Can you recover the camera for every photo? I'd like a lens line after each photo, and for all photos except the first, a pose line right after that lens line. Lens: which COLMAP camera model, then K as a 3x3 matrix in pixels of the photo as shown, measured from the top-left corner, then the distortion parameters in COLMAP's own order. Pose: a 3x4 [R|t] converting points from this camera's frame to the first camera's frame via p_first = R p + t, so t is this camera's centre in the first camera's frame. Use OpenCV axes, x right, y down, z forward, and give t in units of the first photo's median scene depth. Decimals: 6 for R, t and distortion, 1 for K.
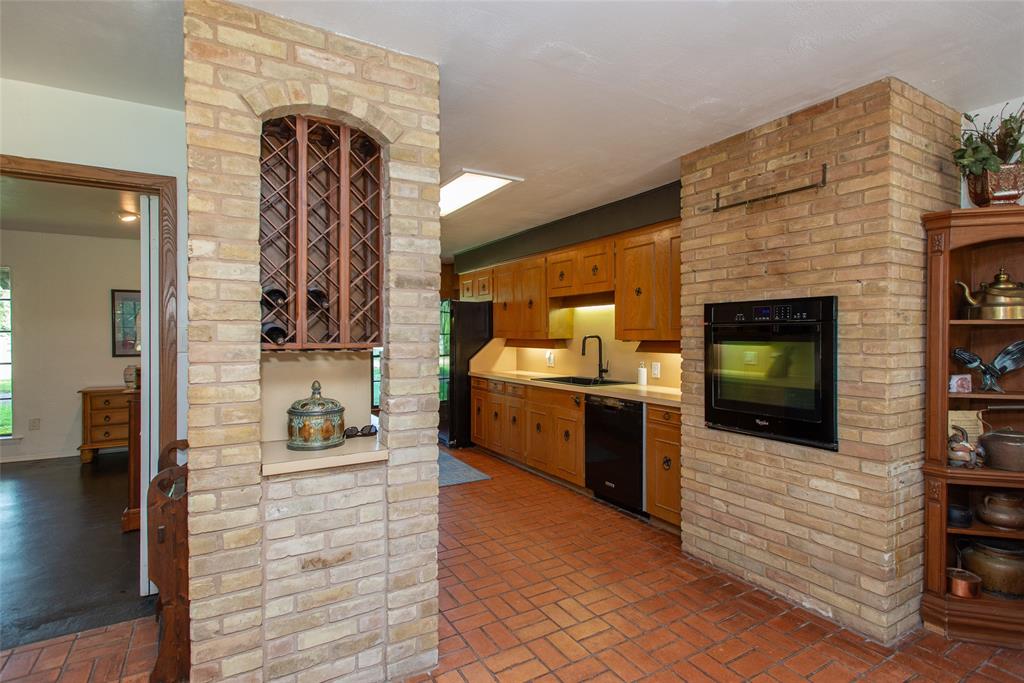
lens RADIAL K [[491.1, 0, 507.8], [0, 491.1, 337.6], [0, 0, 1]] dist [0.010929, -0.001153]
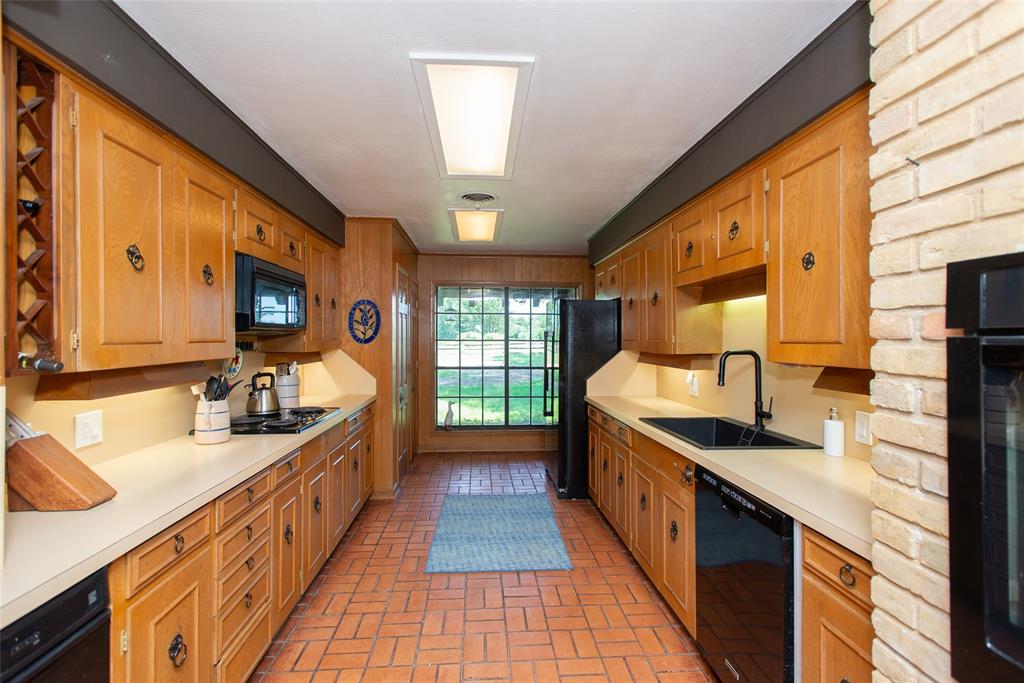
lens RADIAL K [[491.1, 0, 517.1], [0, 491.1, 340.3], [0, 0, 1]] dist [0.010929, -0.001153]
pose [[0.907154, 0.001954, -0.420795, 0.339121], [-0.004079, 0.999983, -0.004151, -0.024861], [0.420780, 0.005482, 0.907146, 0.733969]]
